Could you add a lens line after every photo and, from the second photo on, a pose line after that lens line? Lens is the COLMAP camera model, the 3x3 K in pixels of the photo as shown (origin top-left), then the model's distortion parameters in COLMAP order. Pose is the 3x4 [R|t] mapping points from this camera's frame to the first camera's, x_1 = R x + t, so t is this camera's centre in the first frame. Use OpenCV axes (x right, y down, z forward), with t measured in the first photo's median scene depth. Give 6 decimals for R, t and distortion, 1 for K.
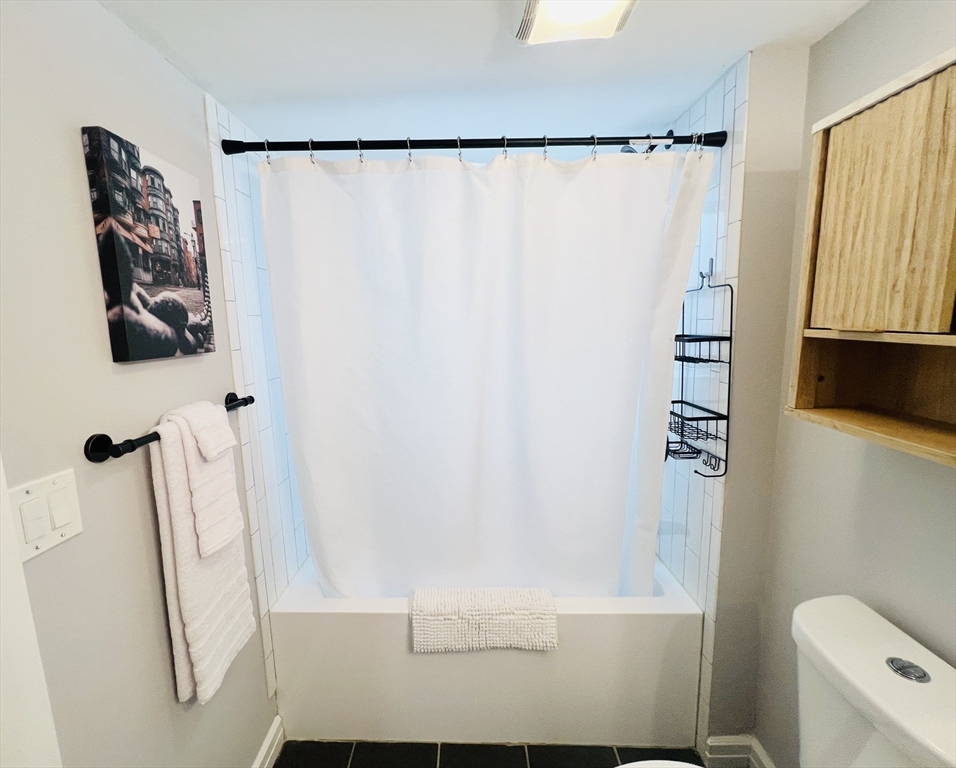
lens RADIAL K [[429.7, 0, 443.7], [0, 429.7, 384.0], [0, 0, 1]] dist [0.001176, -0.000334]
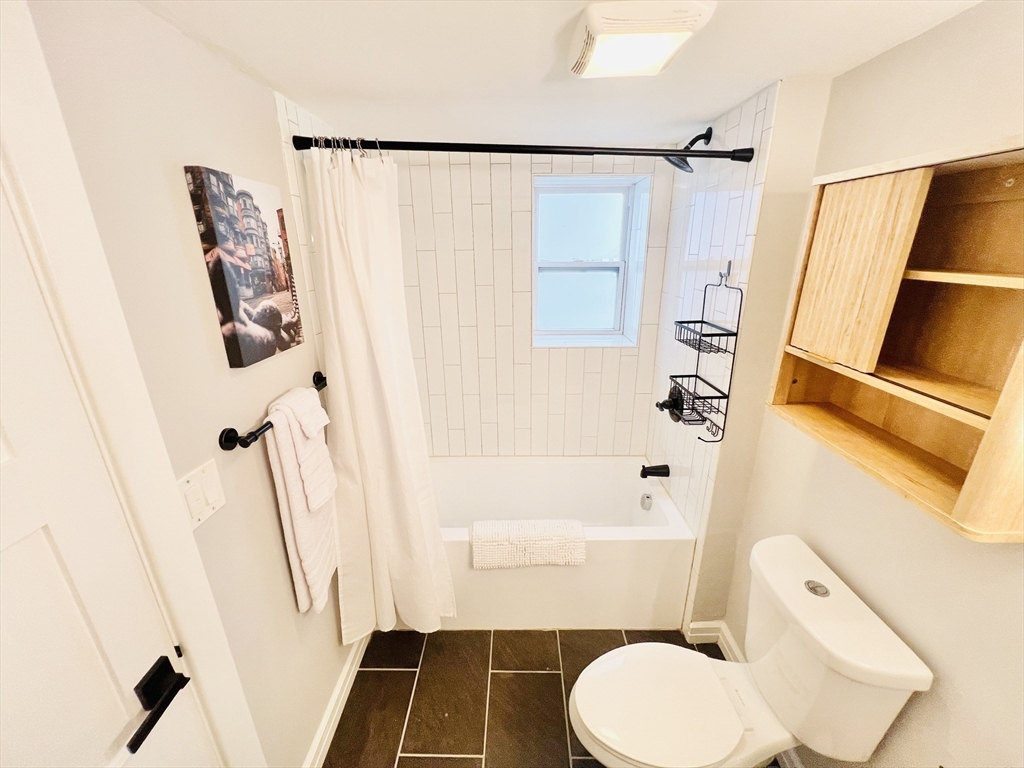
lens RADIAL K [[408.2, 0, 510.1], [0, 408.2, 384.0], [0, 0, 1]] dist [-0.000359, 0.000134]
pose [[0.998796, 0.005403, 0.048763, -0.035038], [-0.013847, 0.984554, 0.174534, -0.202653], [-0.047067, -0.174999, 0.983443, -0.161606]]
